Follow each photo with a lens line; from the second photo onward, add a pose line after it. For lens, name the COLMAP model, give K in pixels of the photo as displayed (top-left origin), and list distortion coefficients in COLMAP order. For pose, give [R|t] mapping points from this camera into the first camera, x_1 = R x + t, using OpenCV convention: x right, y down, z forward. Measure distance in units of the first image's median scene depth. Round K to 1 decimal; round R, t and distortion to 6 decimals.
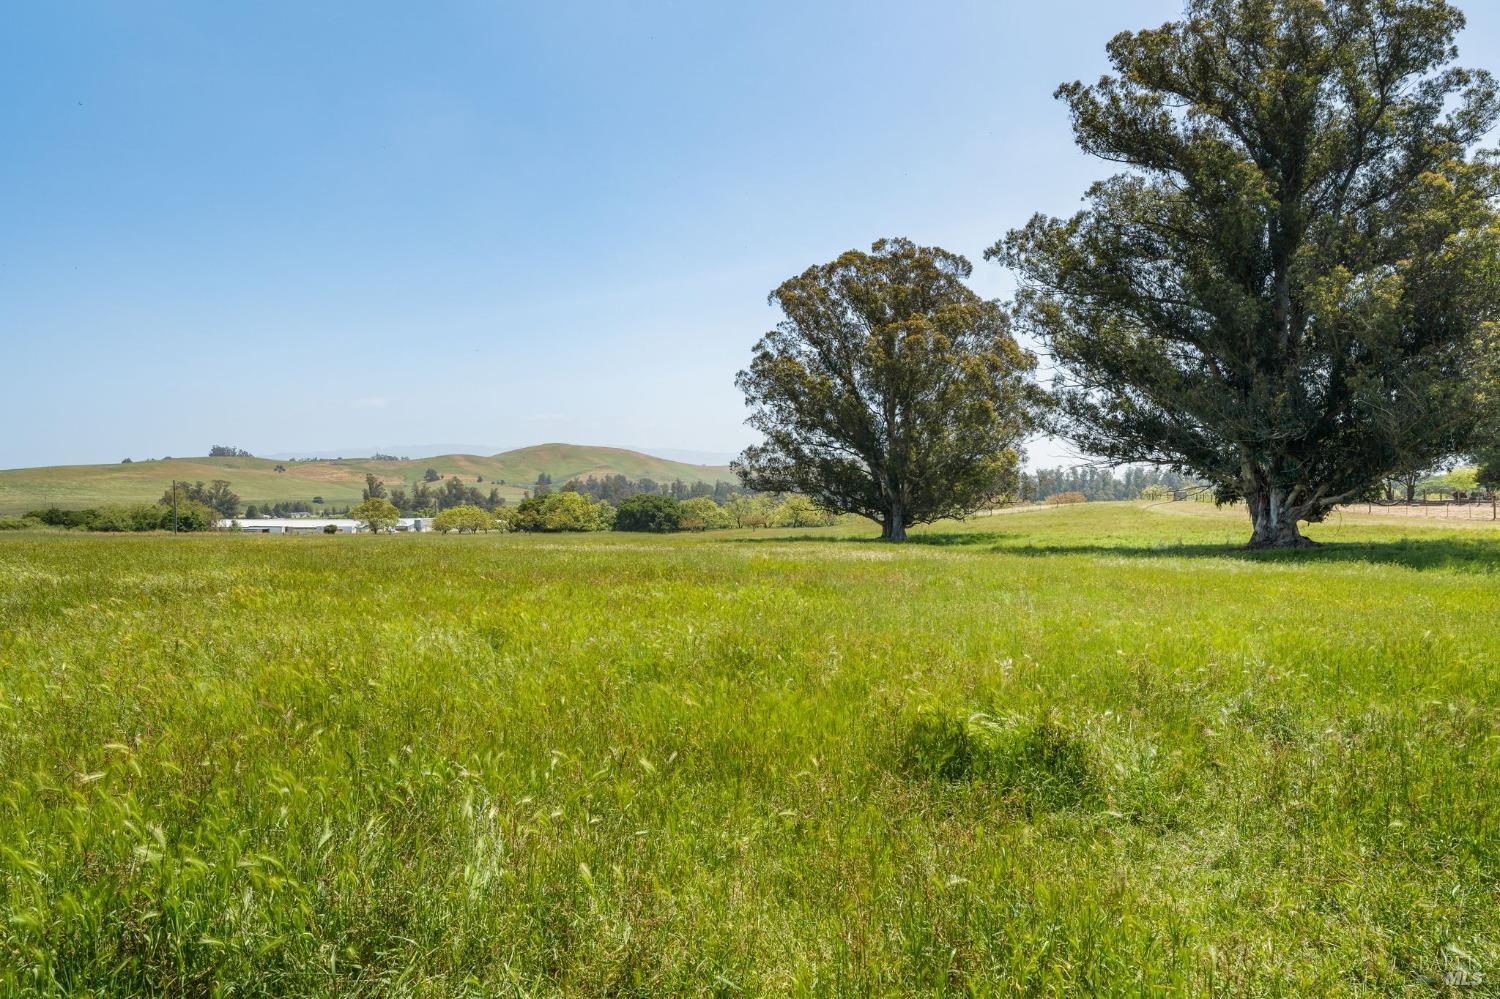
lens RADIAL K [[677.8, 0, 754.2], [0, 677.8, 502.3], [0, 0, 1]] dist [0.001614, 0.000217]
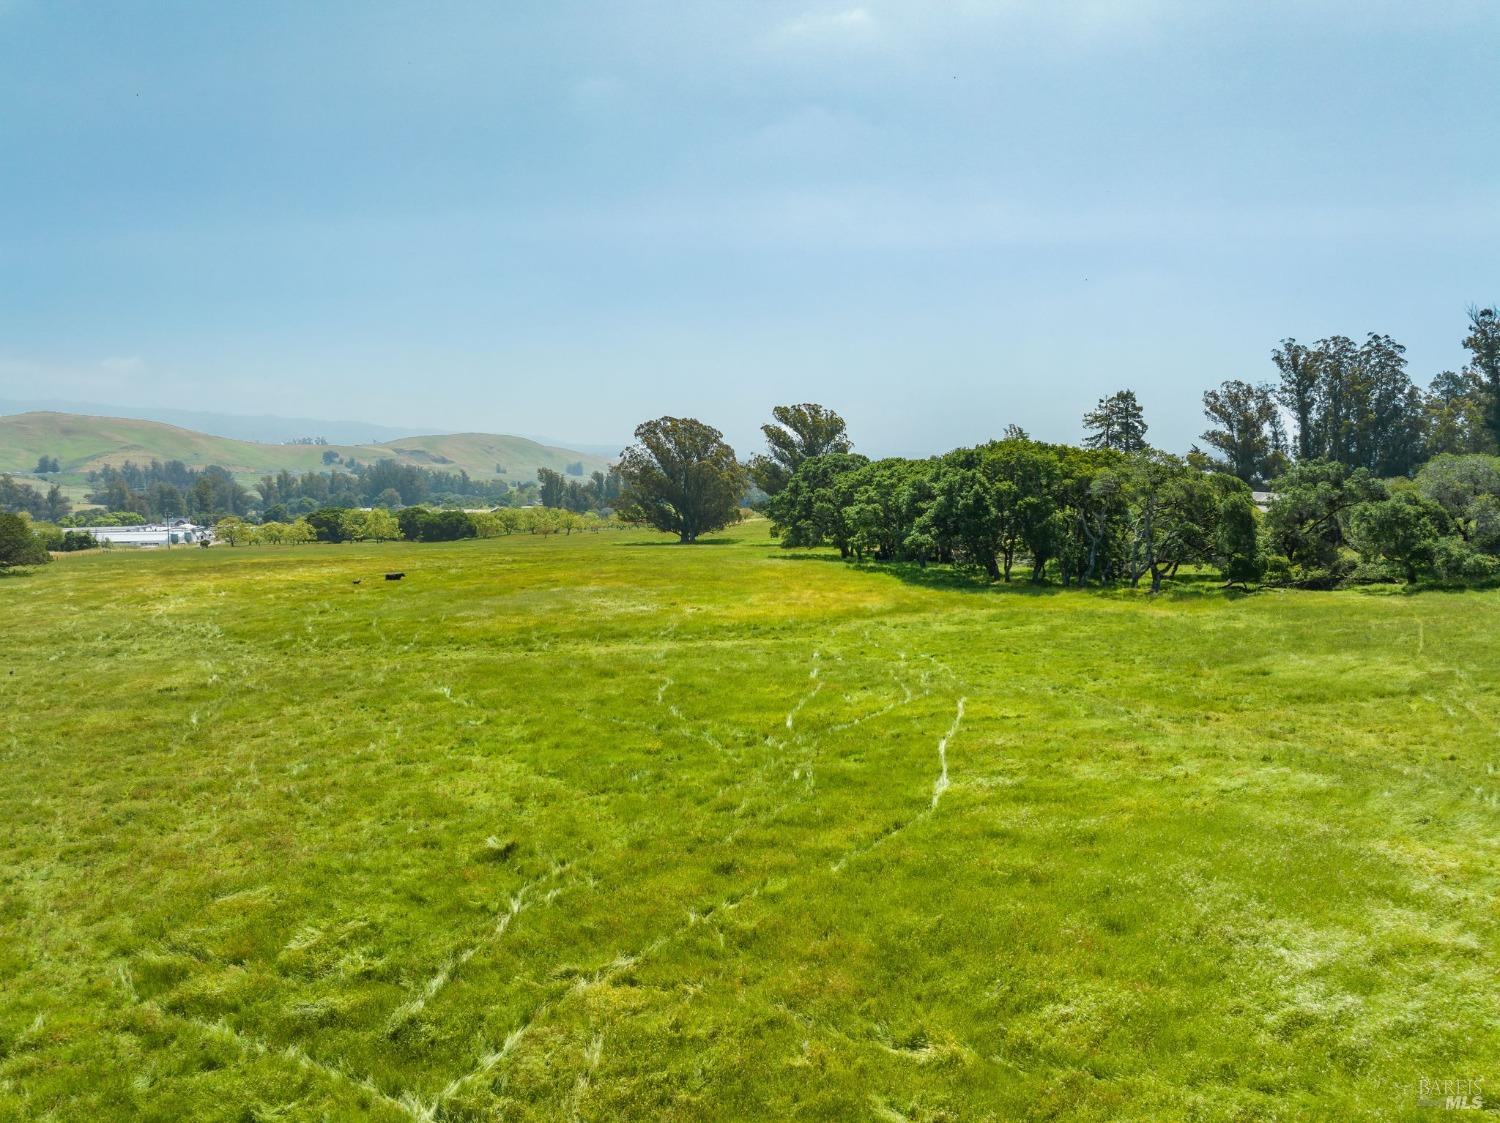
lens RADIAL K [[1137.6, 0, 751.8], [0, 1137.6, 563.6], [0, 0, 1]] dist [-0.011690, -0.005974]
pose [[0.871087, -0.042278, 0.489306, -1.487924], [-0.001017, 0.996131, 0.087880, -0.211836], [-0.491128, -0.077049, 0.867673, -2.454811]]
